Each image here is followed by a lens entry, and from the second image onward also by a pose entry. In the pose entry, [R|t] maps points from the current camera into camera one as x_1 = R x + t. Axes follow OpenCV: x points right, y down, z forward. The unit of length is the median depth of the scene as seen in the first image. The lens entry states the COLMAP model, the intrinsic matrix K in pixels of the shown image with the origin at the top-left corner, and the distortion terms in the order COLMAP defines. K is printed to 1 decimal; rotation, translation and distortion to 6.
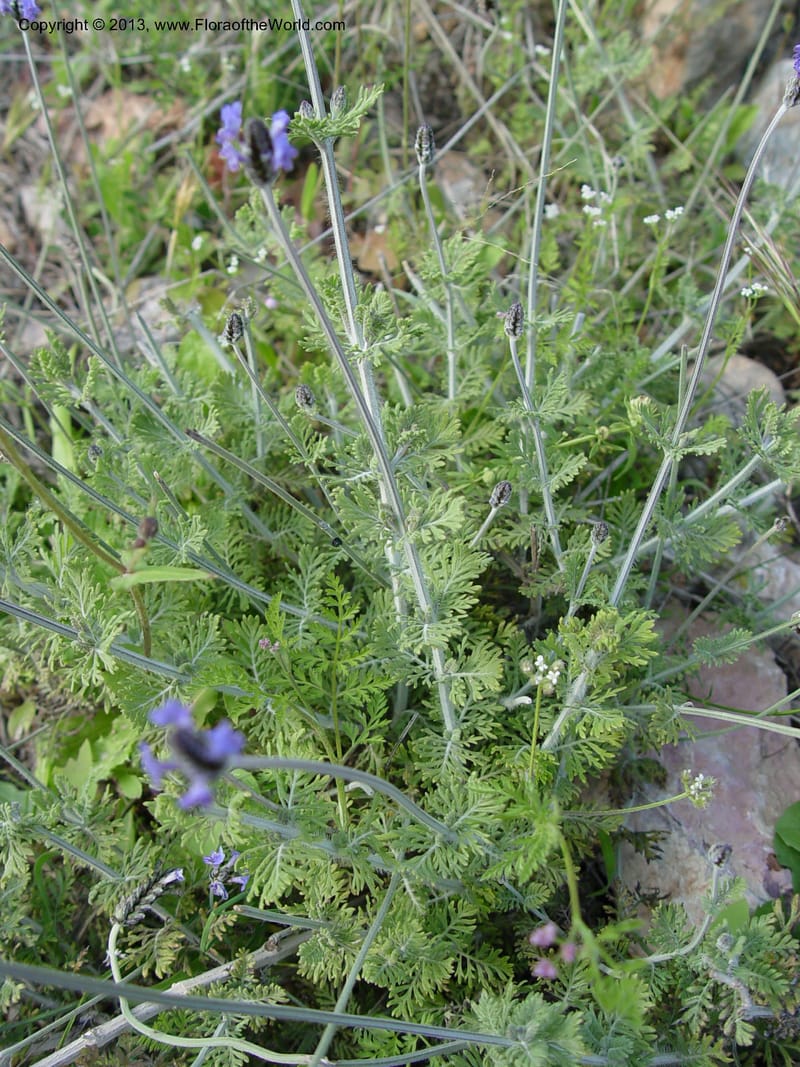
lens RADIAL K [[1154.6, 0, 400.0], [0, 1154.6, 533.5], [0, 0, 1]] dist [-0.167252, 0.167832]
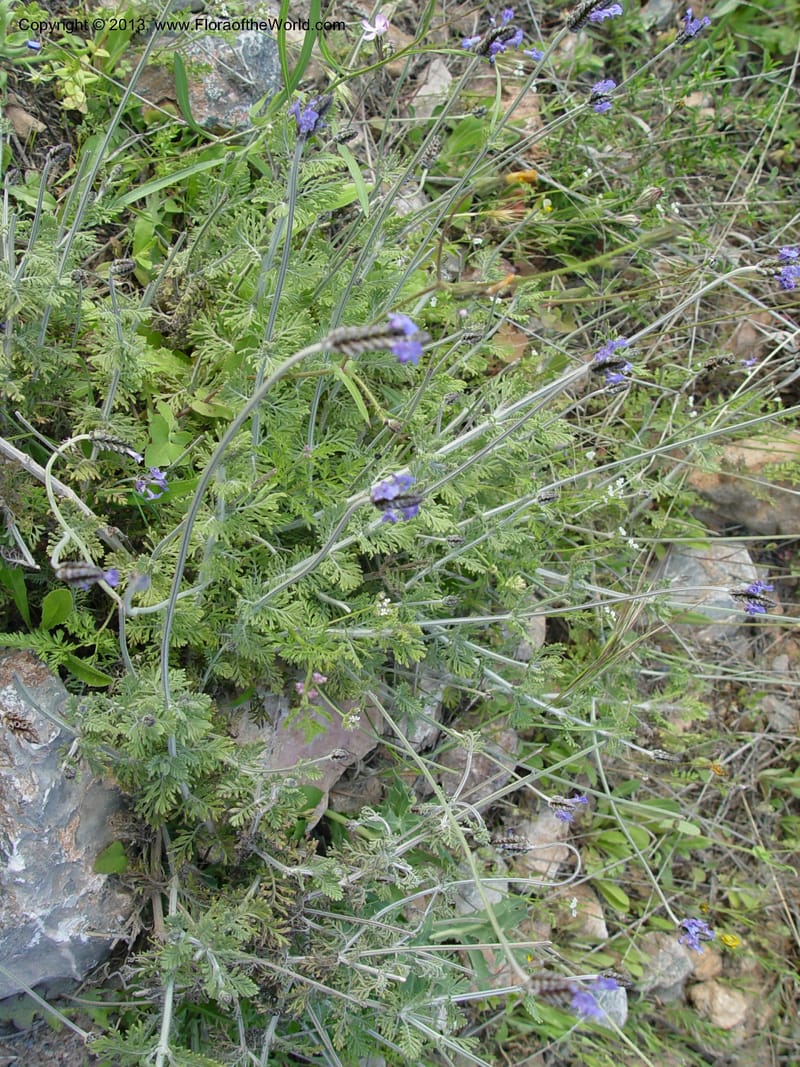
lens RADIAL K [[1154.6, 0, 400.0], [0, 1154.6, 533.5], [0, 0, 1]] dist [-0.167252, 0.167832]
pose [[0.410601, 0.886712, 0.212480, -0.292987], [-0.891063, 0.439643, -0.112786, 0.211860], [-0.193424, -0.143023, 0.970635, -0.560049]]
